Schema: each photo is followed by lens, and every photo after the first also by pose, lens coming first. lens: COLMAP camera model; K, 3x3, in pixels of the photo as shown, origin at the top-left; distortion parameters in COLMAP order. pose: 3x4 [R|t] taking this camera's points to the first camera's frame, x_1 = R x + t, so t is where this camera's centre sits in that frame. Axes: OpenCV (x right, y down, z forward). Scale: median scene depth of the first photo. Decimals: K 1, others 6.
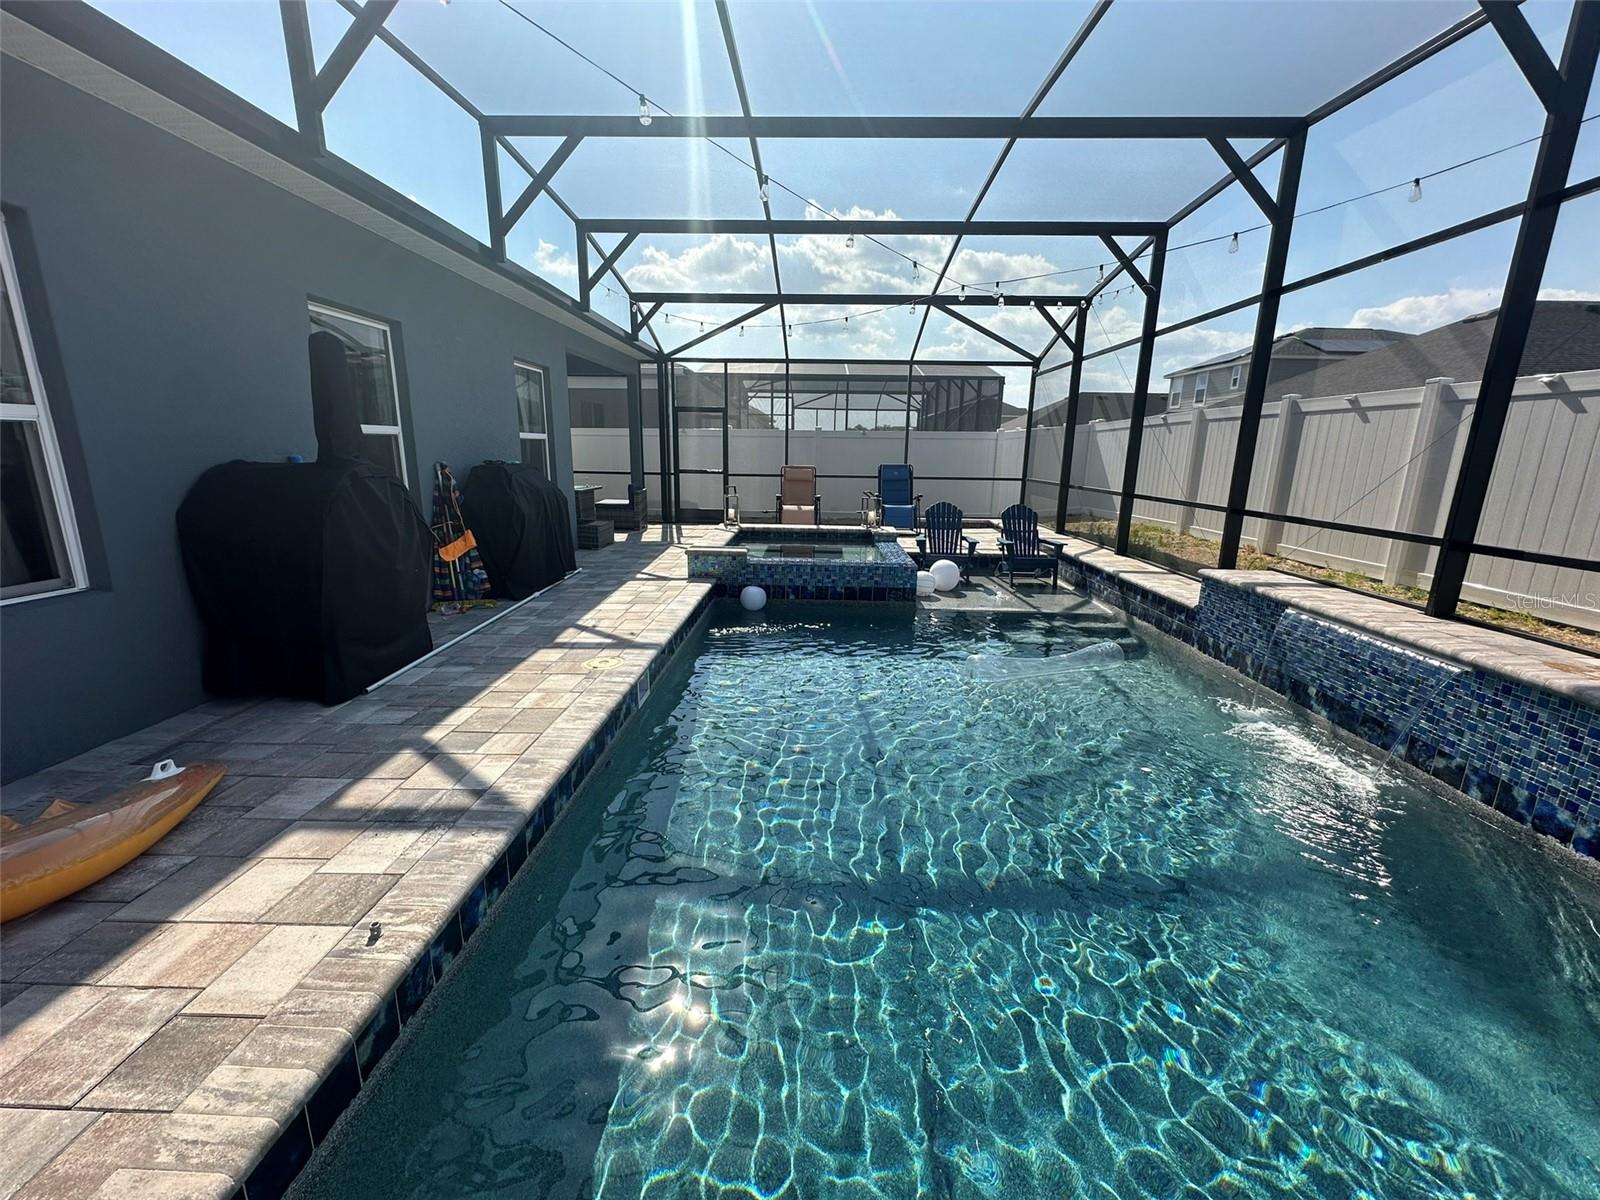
lens RADIAL K [[639.7, 0, 804.0], [0, 639.7, 599.6], [0, 0, 1]] dist [-0.004936, 0.001094]
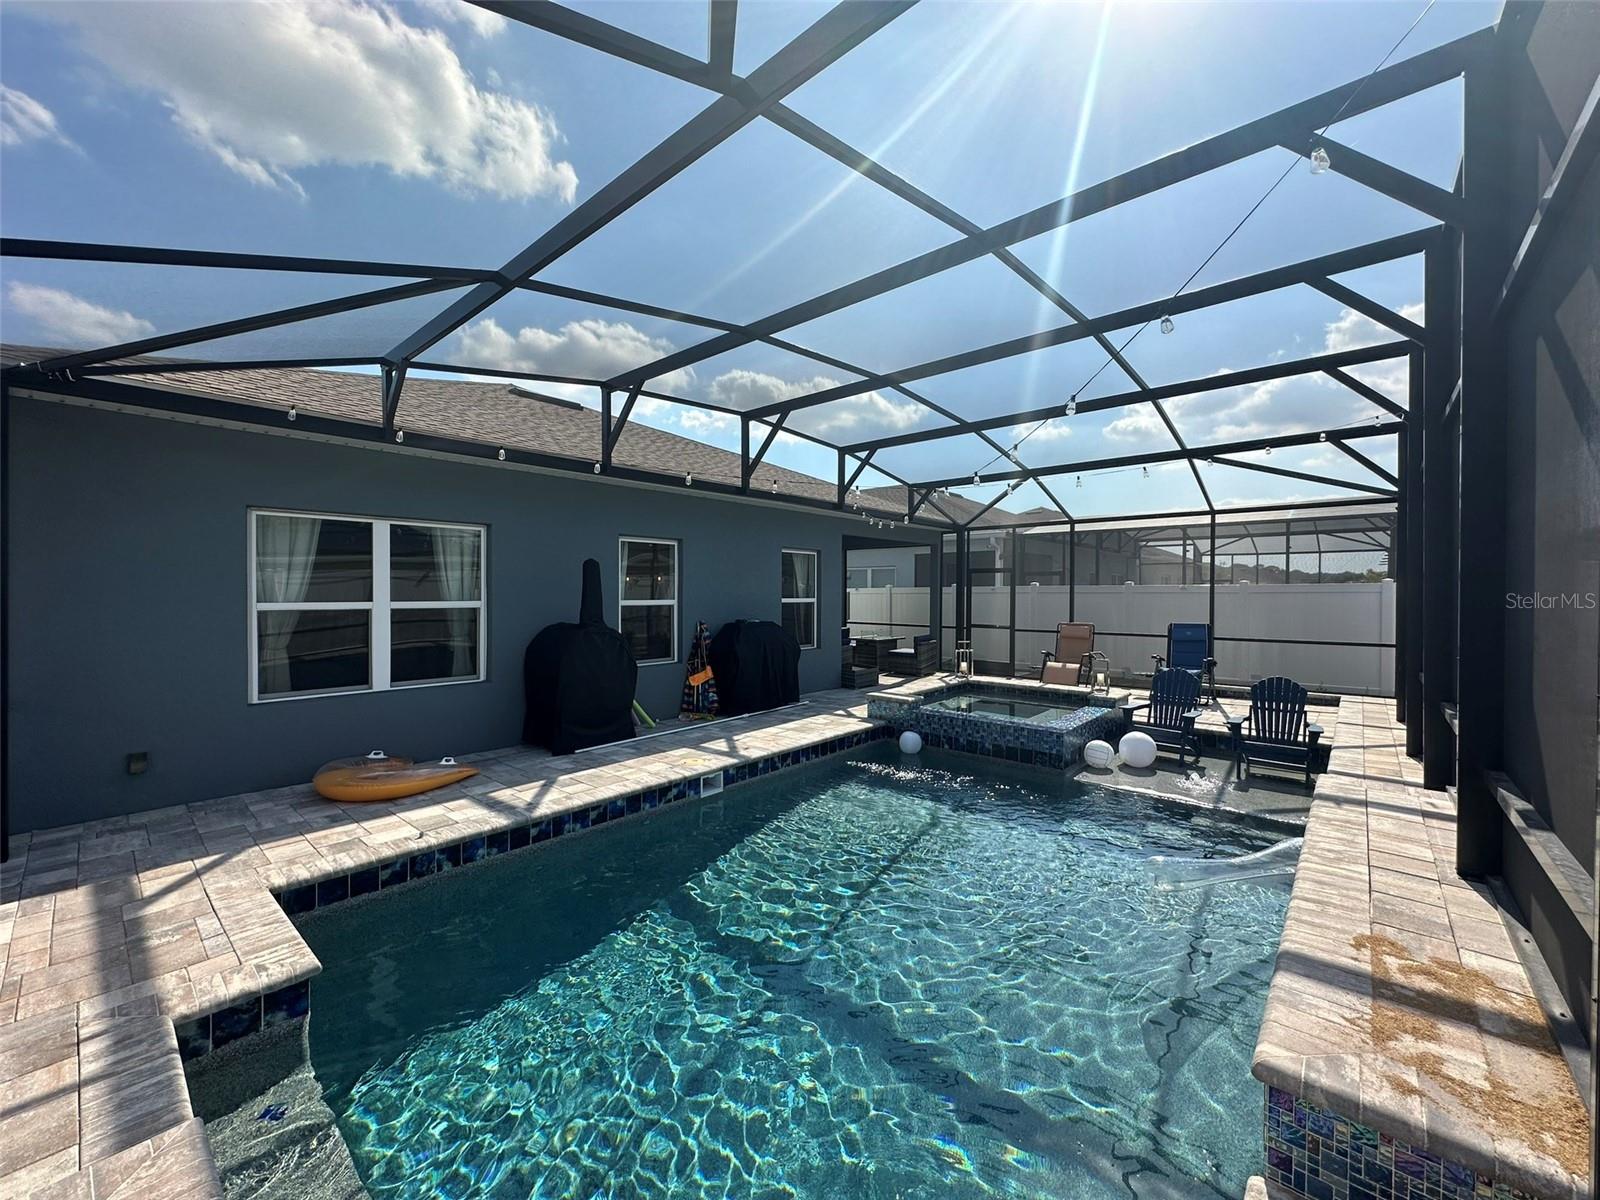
lens RADIAL K [[639.7, 0, 800.6], [0, 639.7, 602.2], [0, 0, 1]] dist [-0.004936, 0.001094]
pose [[0.766929, -0.002320, -0.641727, 0.488308], [-0.138605, 0.975791, -0.169176, -0.025647], [0.626584, 0.218693, 0.748041, -0.011338]]
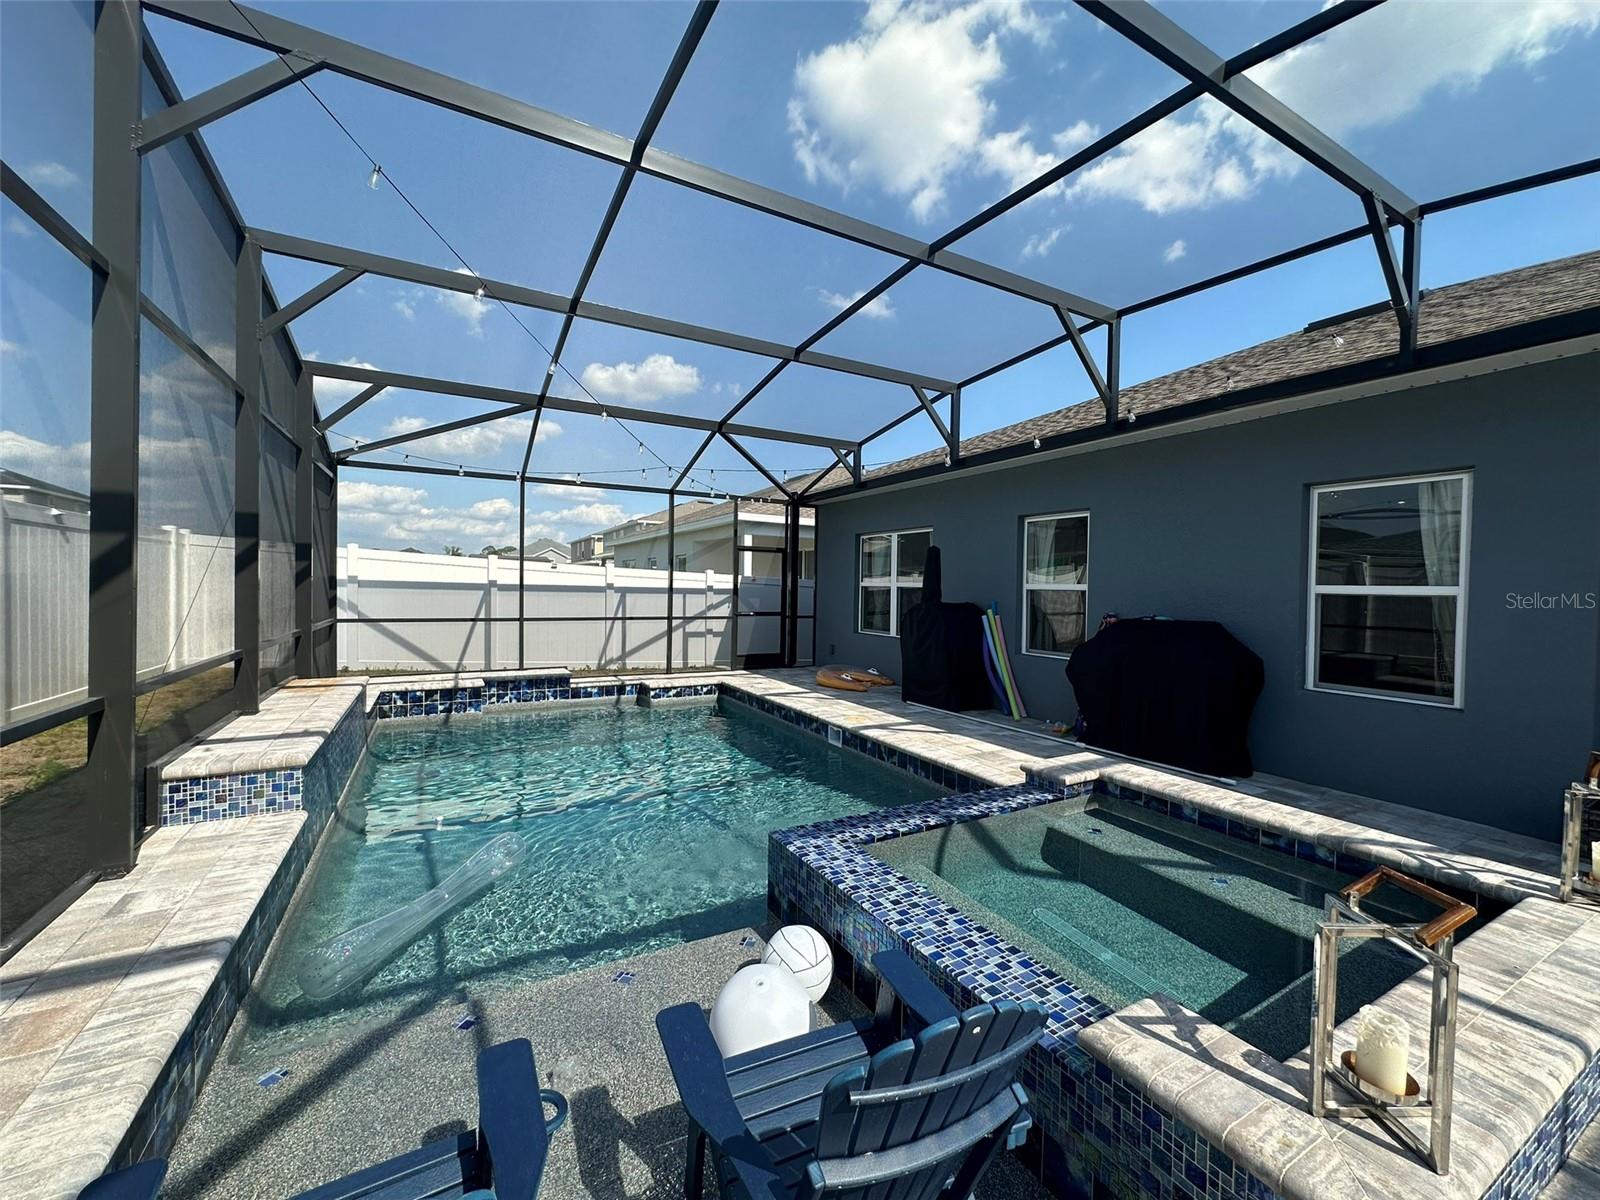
lens RADIAL K [[639.7, 0, 797.5], [0, 639.7, 597.4], [0, 0, 1]] dist [-0.004936, 0.001094]
pose [[-0.858928, -0.020996, -0.511667, 0.404807], [-0.147612, 0.966901, 0.208118, -0.323862], [0.490361, 0.254287, -0.833597, 1.359234]]
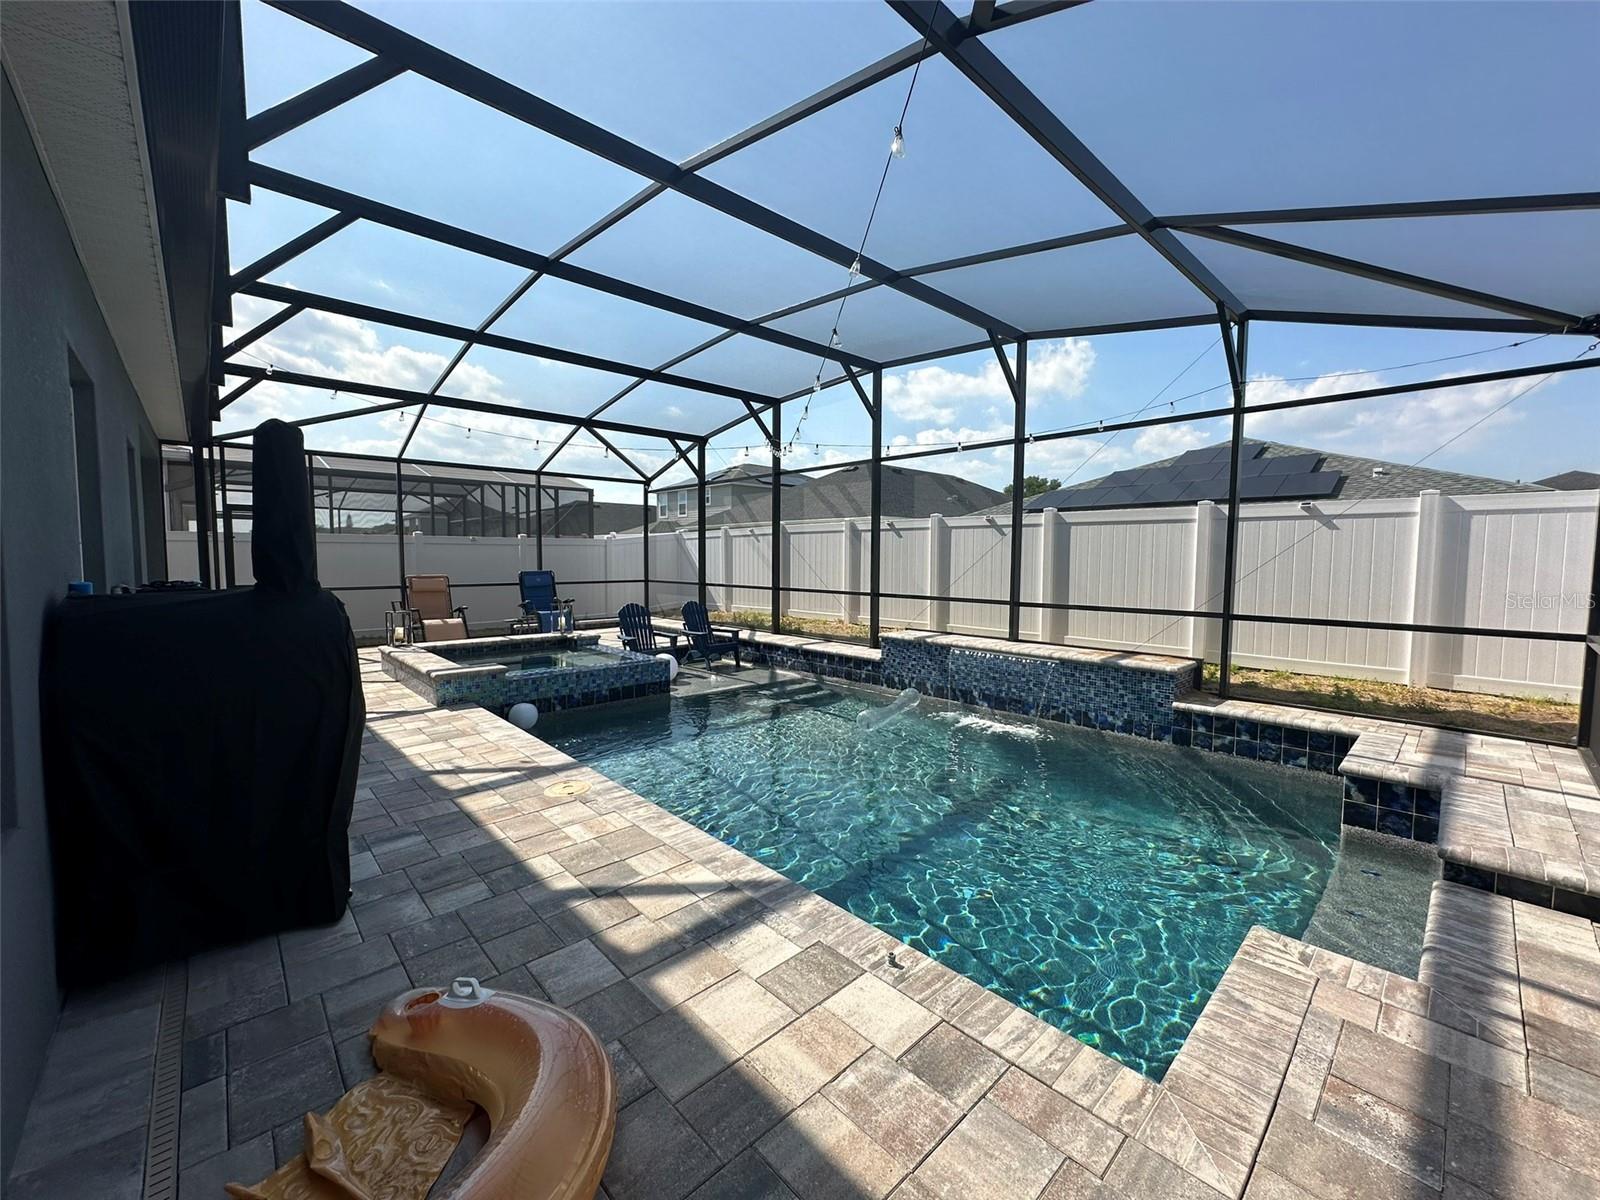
lens RADIAL K [[639.7, 0, 802.8], [0, 639.7, 600.0], [0, 0, 1]] dist [-0.004936, 0.001094]
pose [[0.710636, -0.059498, 0.701039, -0.427605], [0.167535, 0.982066, -0.086480, -0.019400], [-0.683321, 0.178904, 0.707860, 0.036764]]
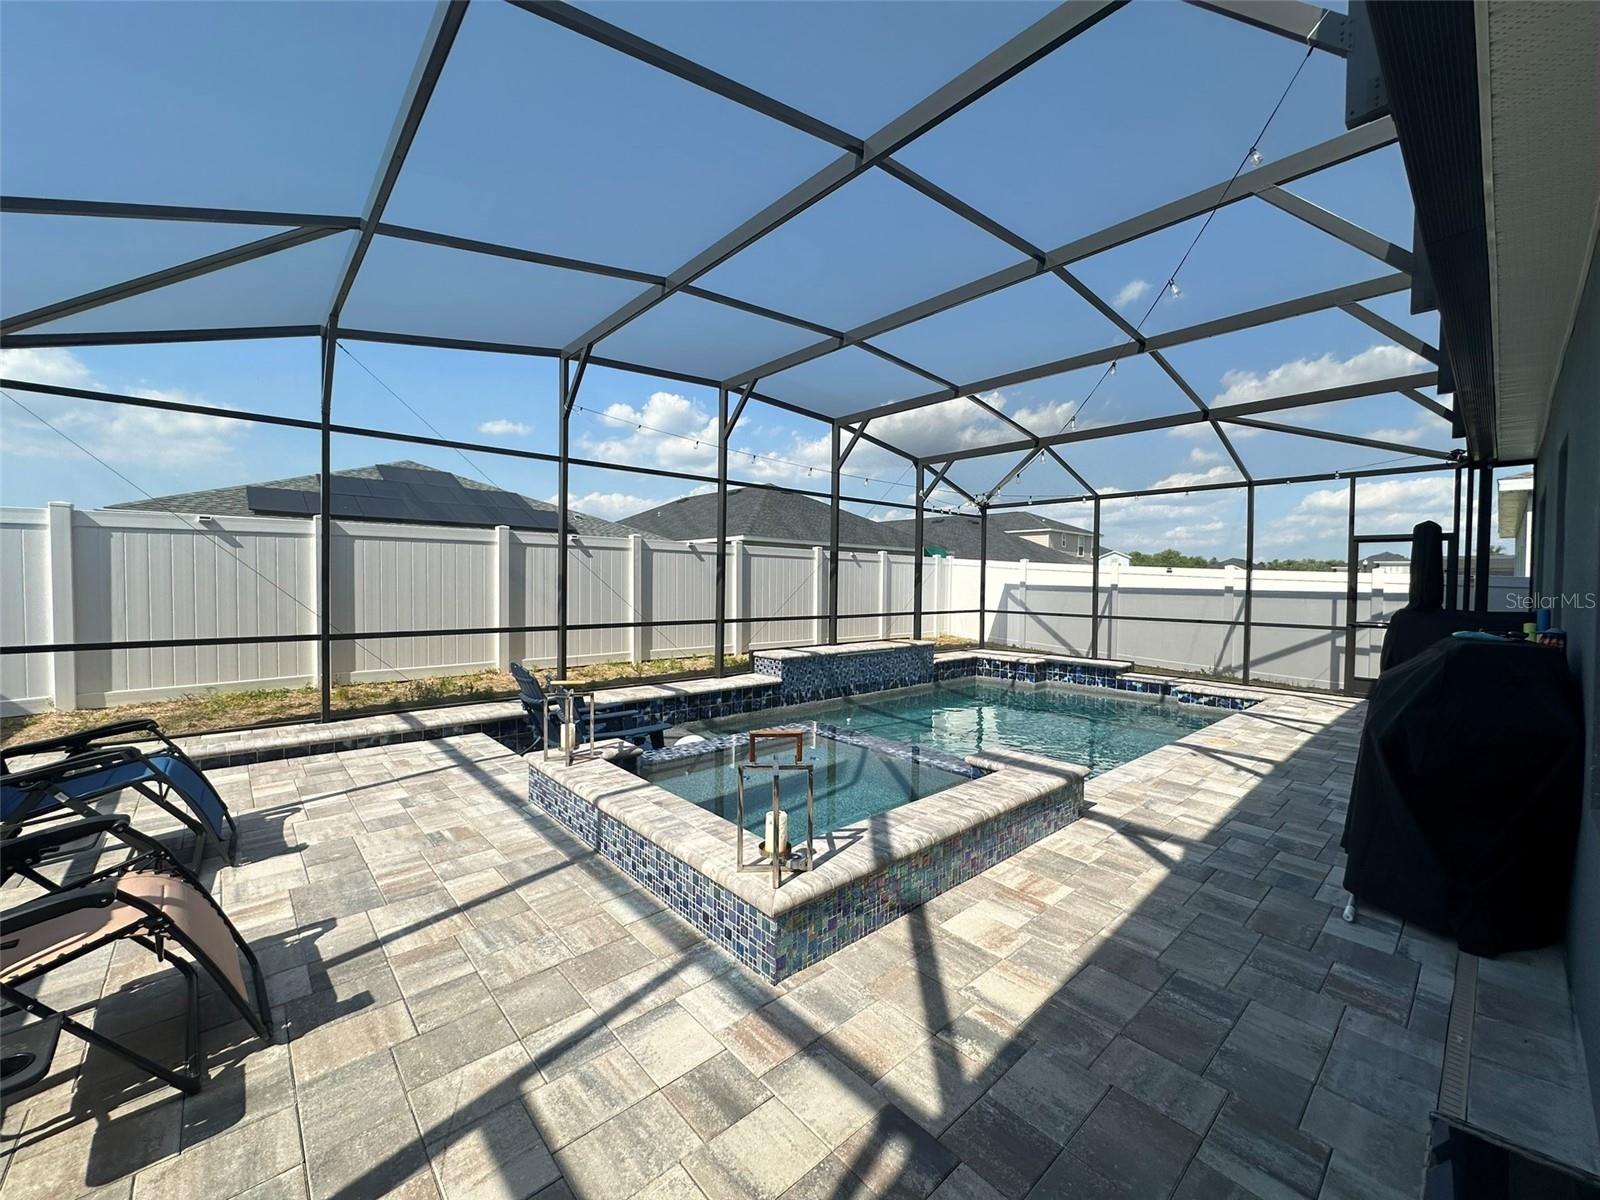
lens RADIAL K [[639.7, 0, 804.0], [0, 639.7, 595.3], [0, 0, 1]] dist [-0.004936, 0.001094]
pose [[-0.695143, -0.038766, 0.717825, -0.410011], [0.144307, 0.970694, 0.192170, -0.372683], [-0.704238, 0.237173, -0.669177, 1.521570]]
